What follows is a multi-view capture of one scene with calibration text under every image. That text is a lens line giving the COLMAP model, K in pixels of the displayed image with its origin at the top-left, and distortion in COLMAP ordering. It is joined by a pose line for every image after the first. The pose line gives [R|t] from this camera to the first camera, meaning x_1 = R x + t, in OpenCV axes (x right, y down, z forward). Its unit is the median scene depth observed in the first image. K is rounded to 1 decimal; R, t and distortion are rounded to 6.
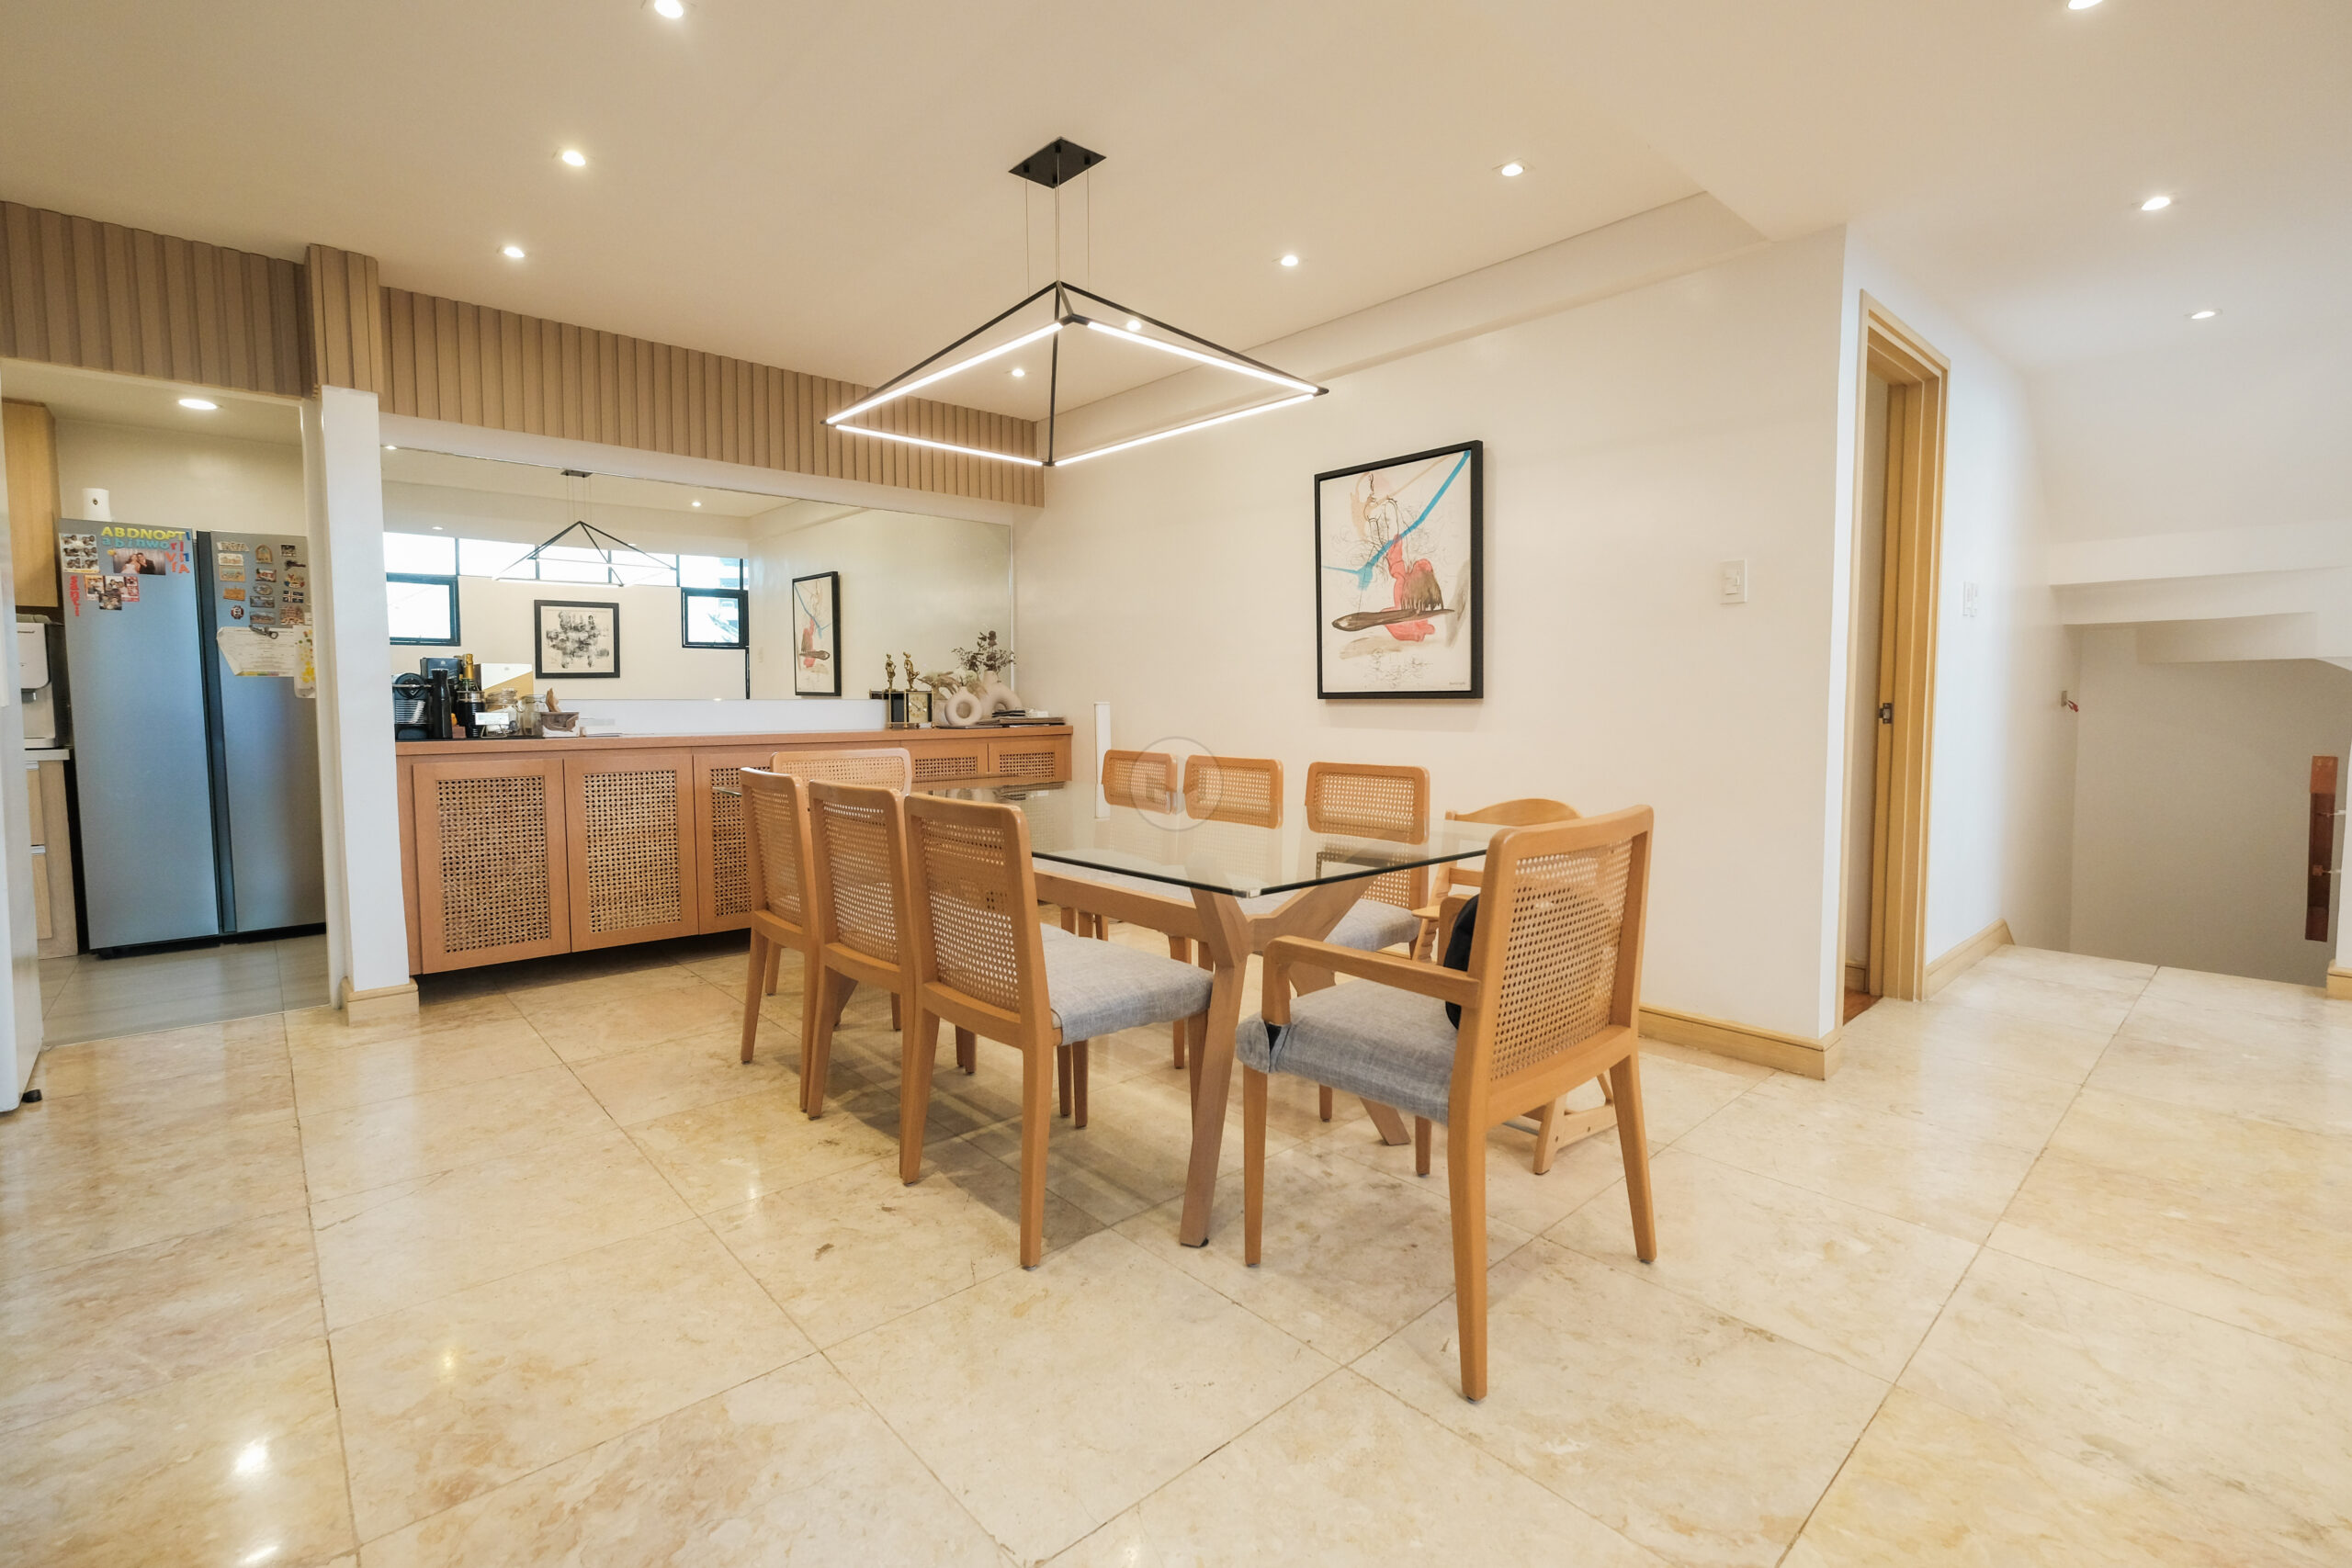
lens RADIAL K [[1035.8, 0, 1175.6], [0, 1035.8, 759.0], [0, 0, 1]] dist [-0.000798, 0.000040]
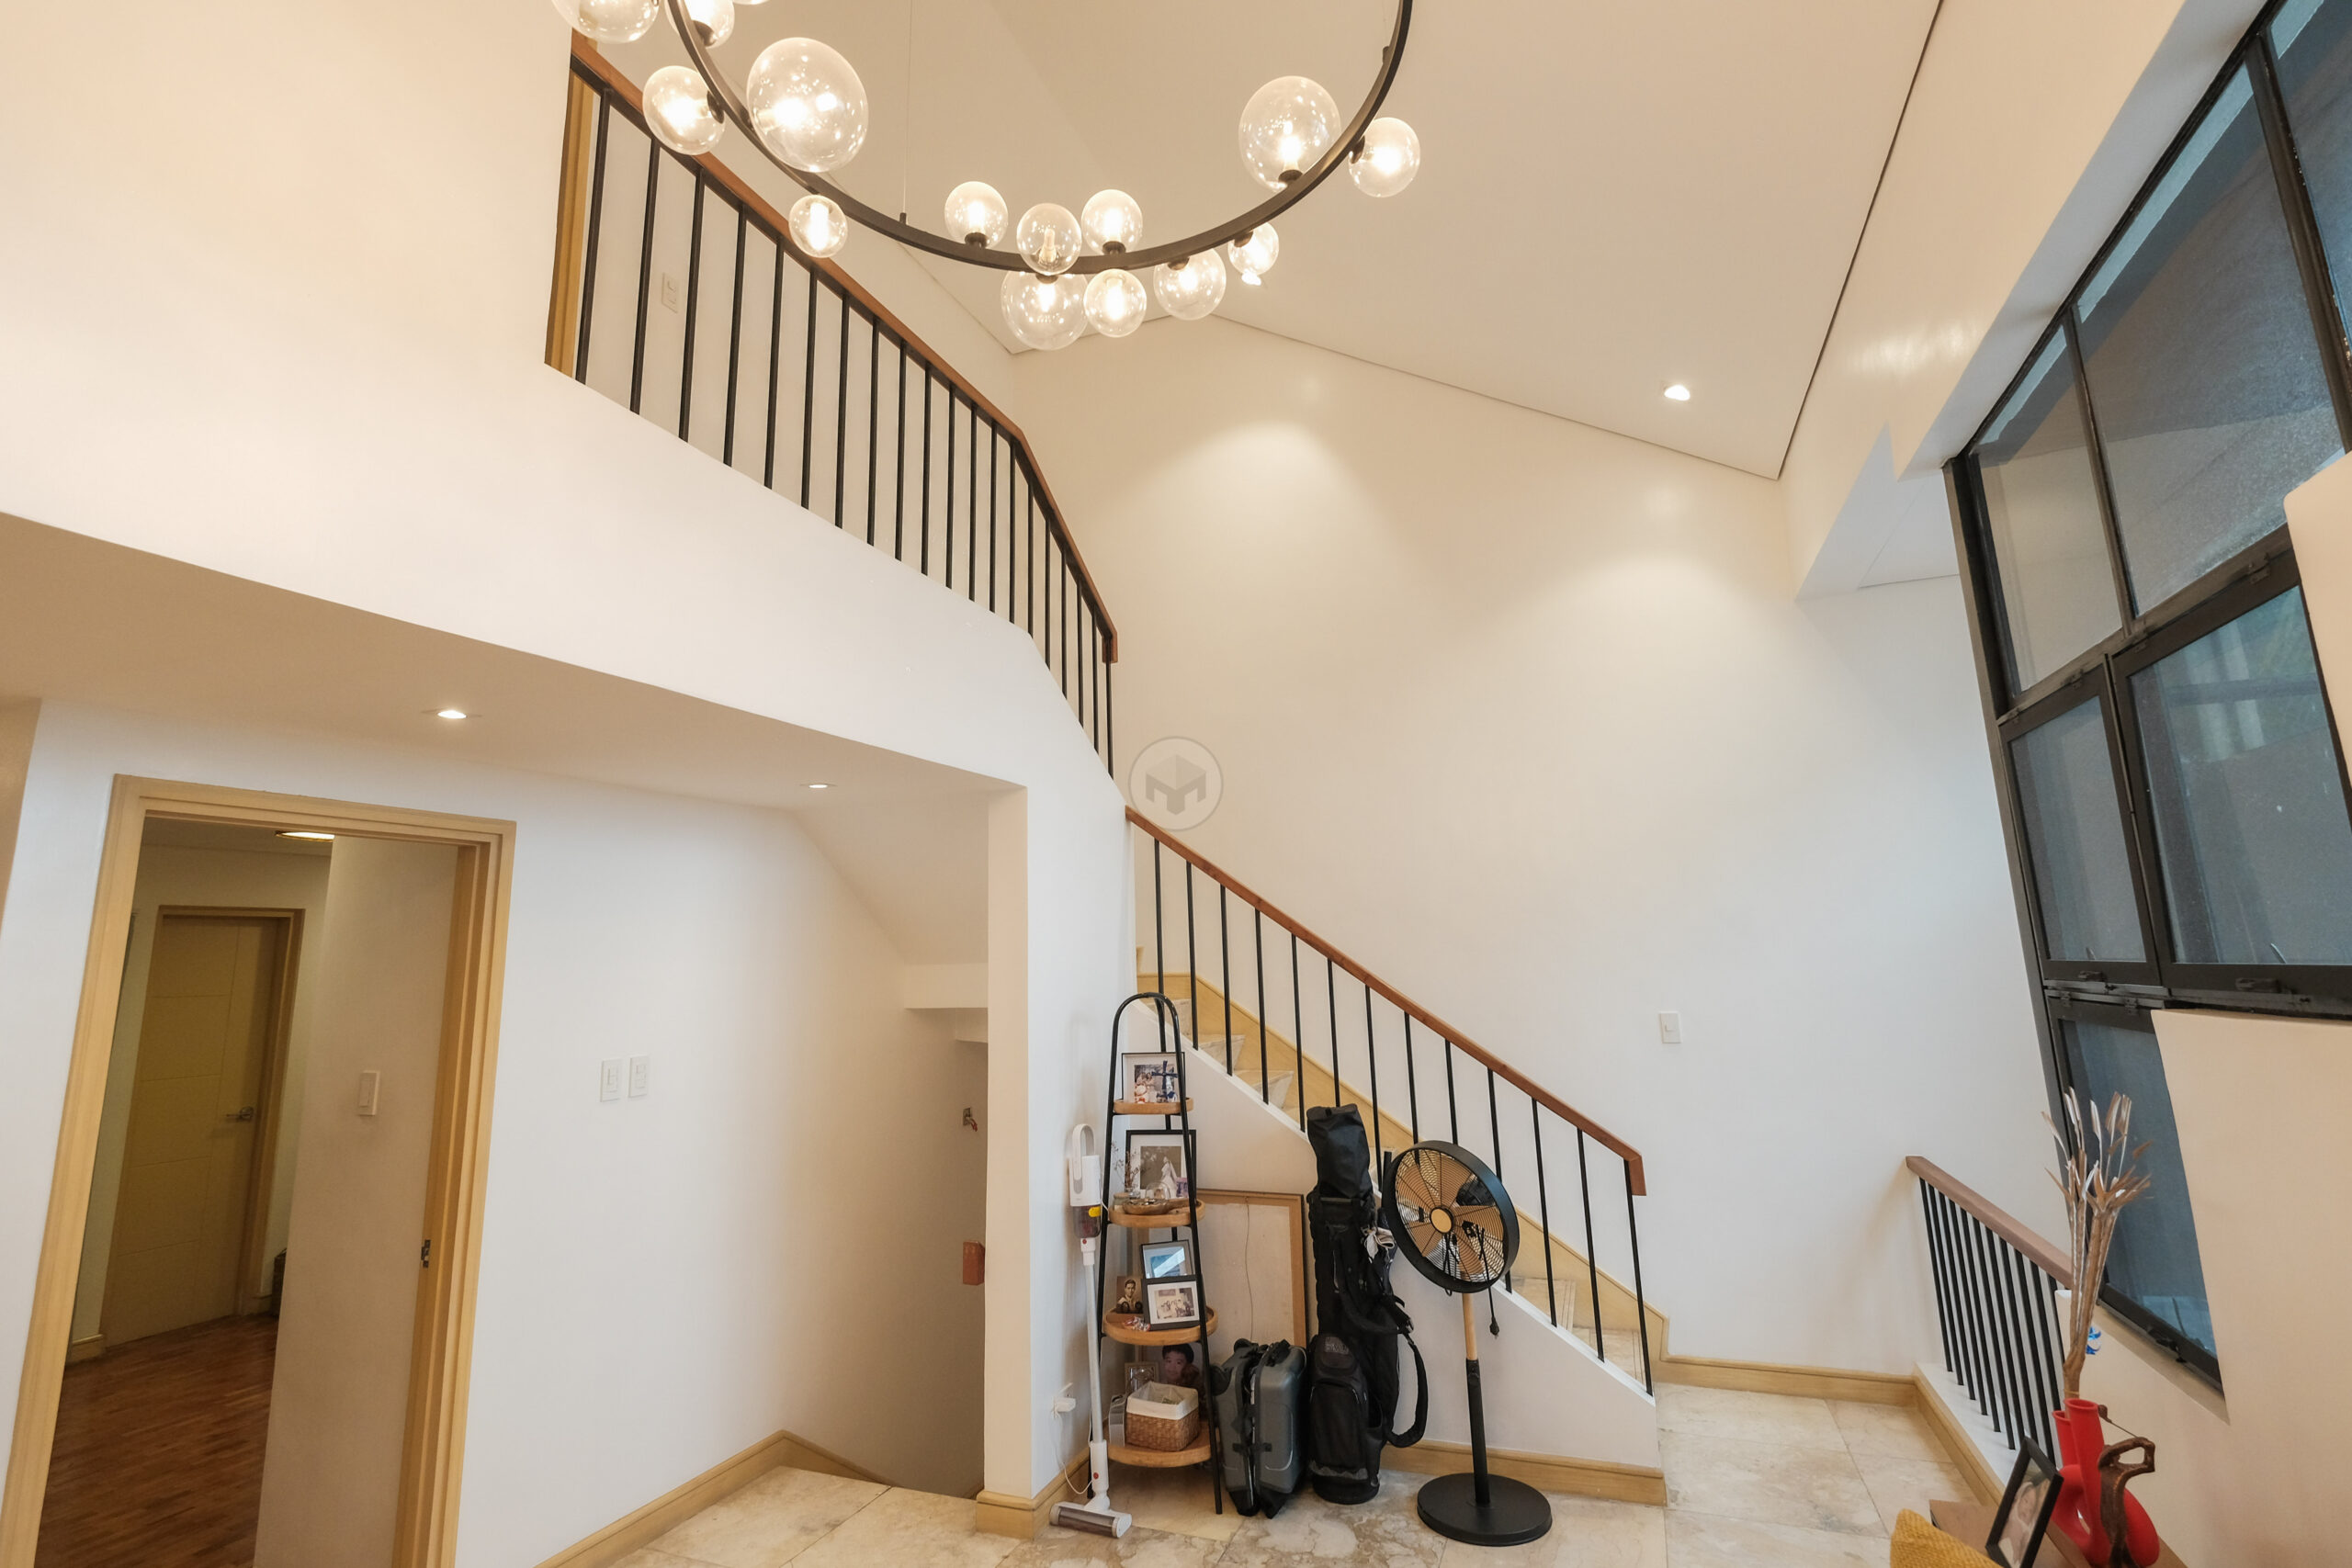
lens RADIAL K [[1101.9, 0, 1174.5], [0, 1101.9, 762.9], [0, 0, 1]] dist [-0.000843, -0.000185]
pose [[0.894495, 0.060470, 0.442969, 1.321532], [0.050515, 0.970796, -0.234530, -0.300052], [-0.444214, 0.232163, 0.865318, -0.093039]]
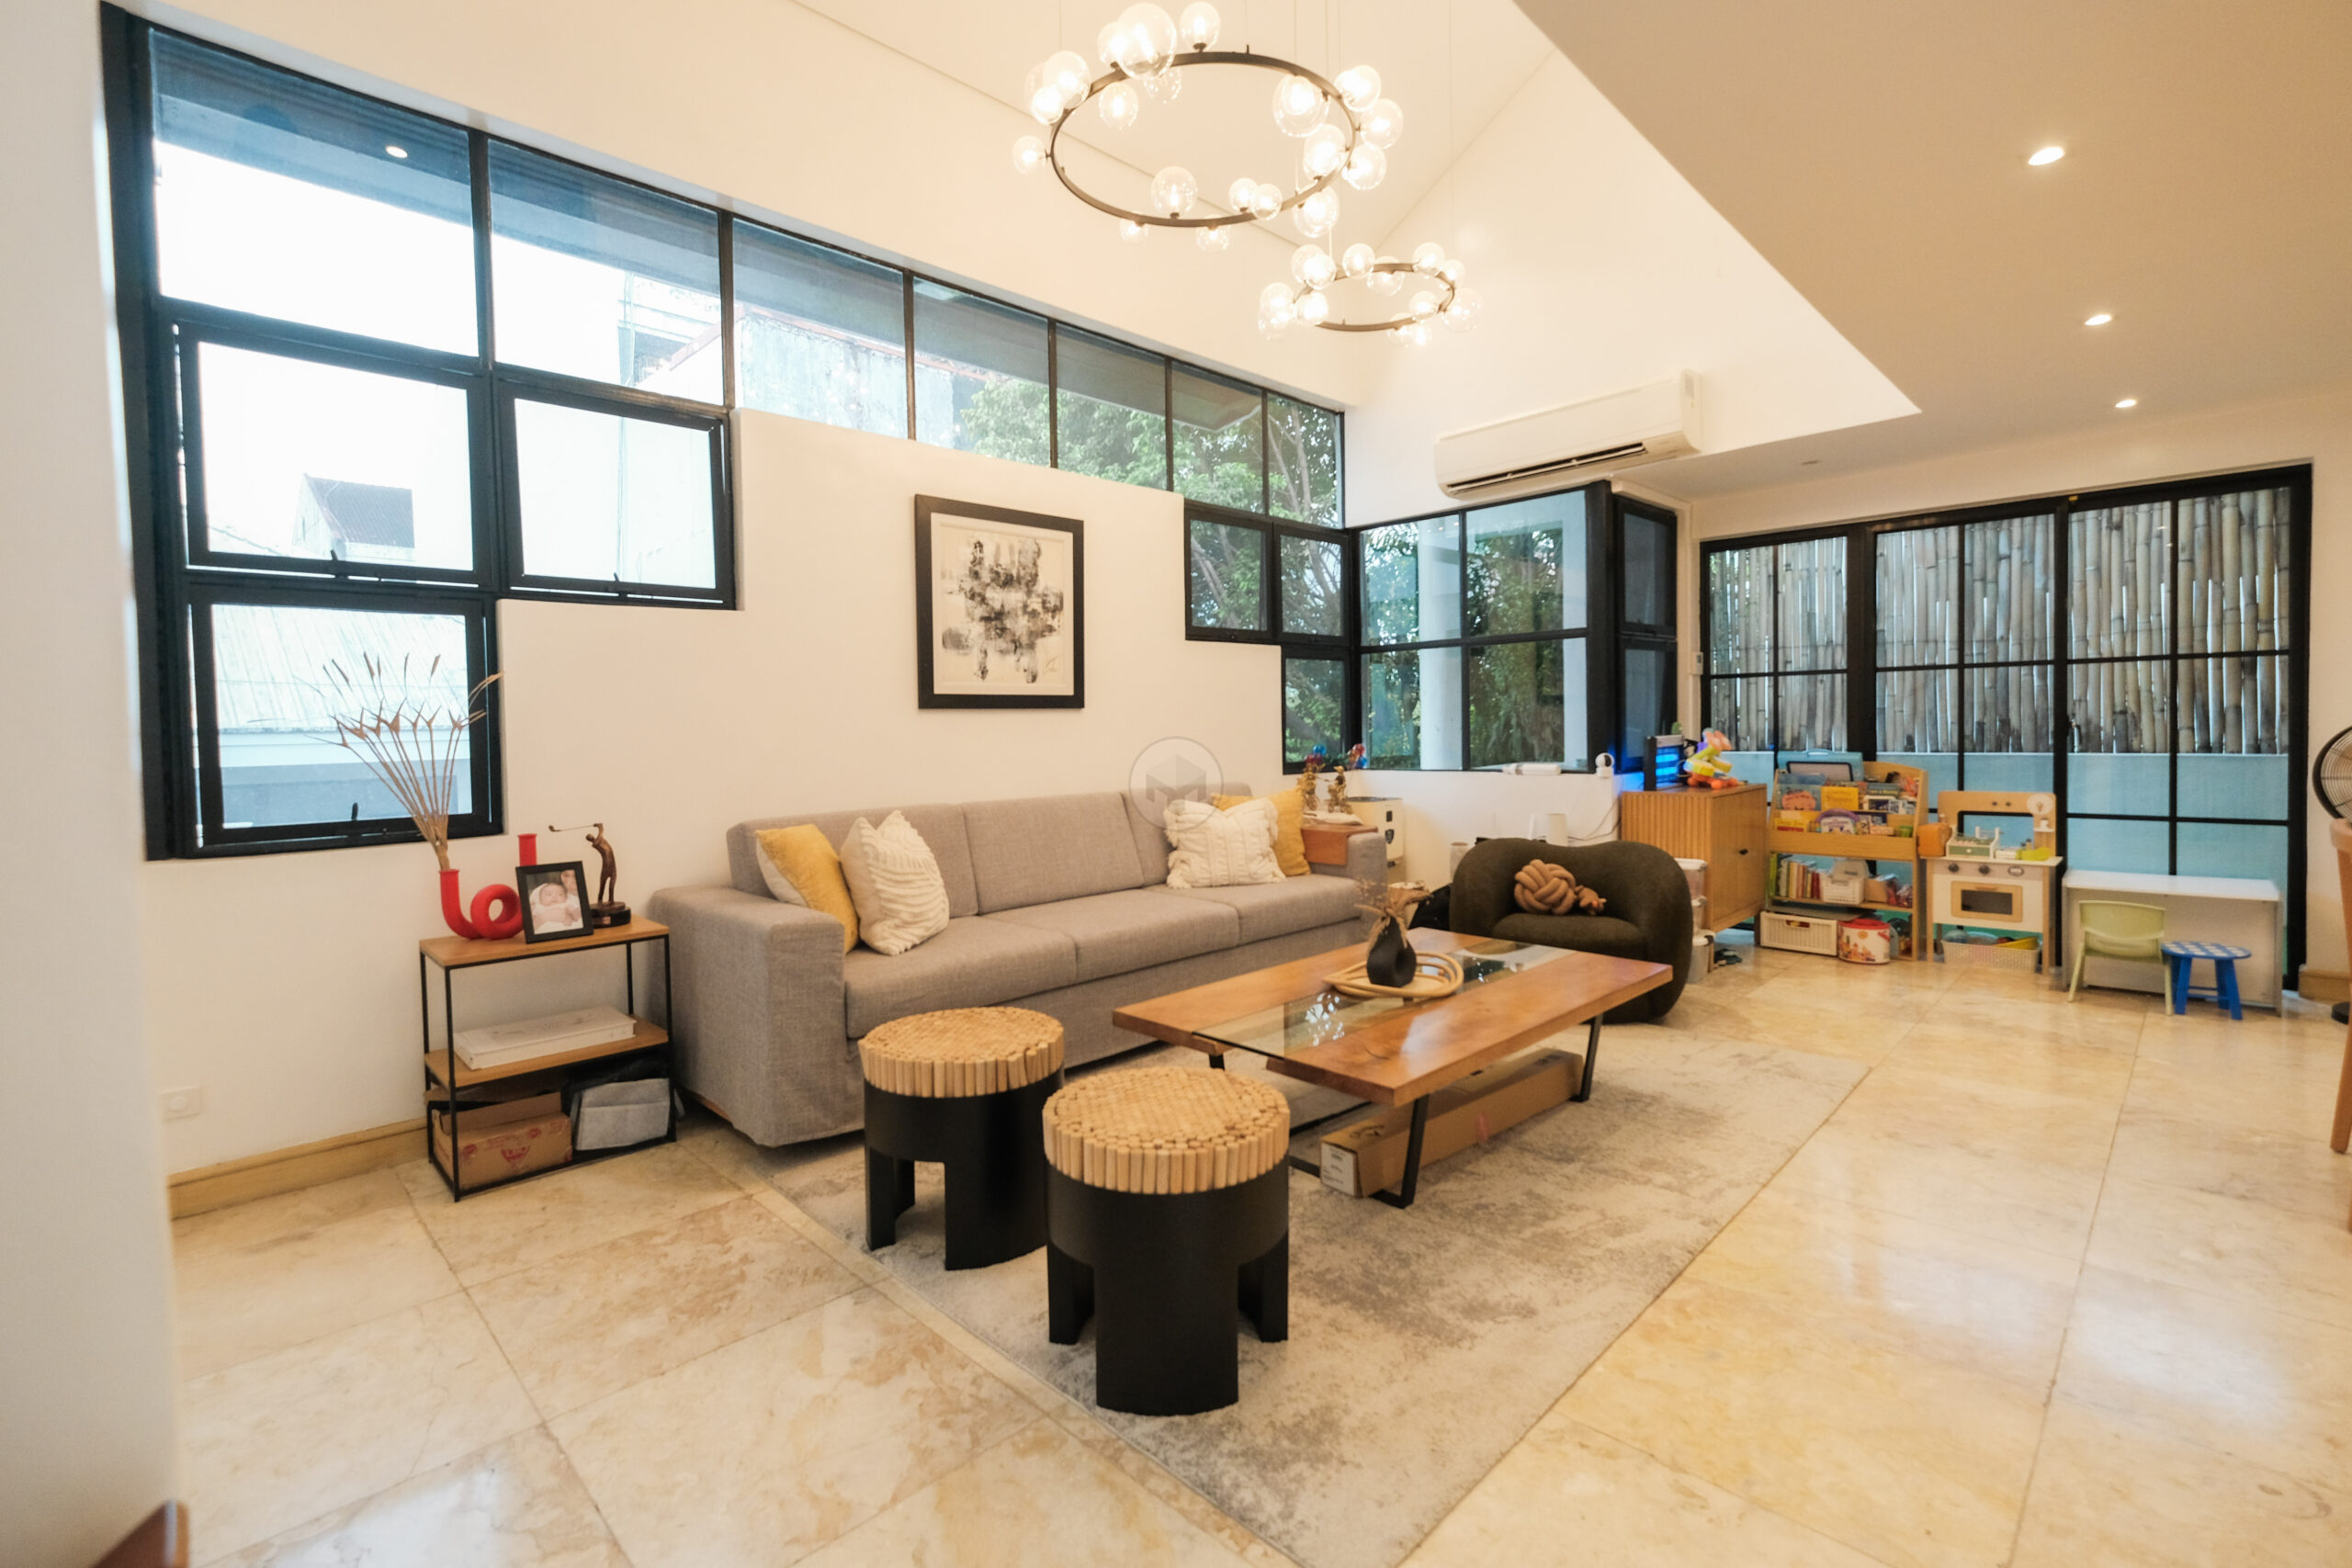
lens RADIAL K [[1035.8, 0, 1175.6], [0, 1035.8, 759.0], [0, 0, 1]] dist [-0.000798, 0.000040]
pose [[-0.998439, 0.029890, -0.047173, 1.627465], [0.025463, 0.995451, 0.091810, -0.167810], [0.049703, 0.090466, -0.994658, 1.827206]]
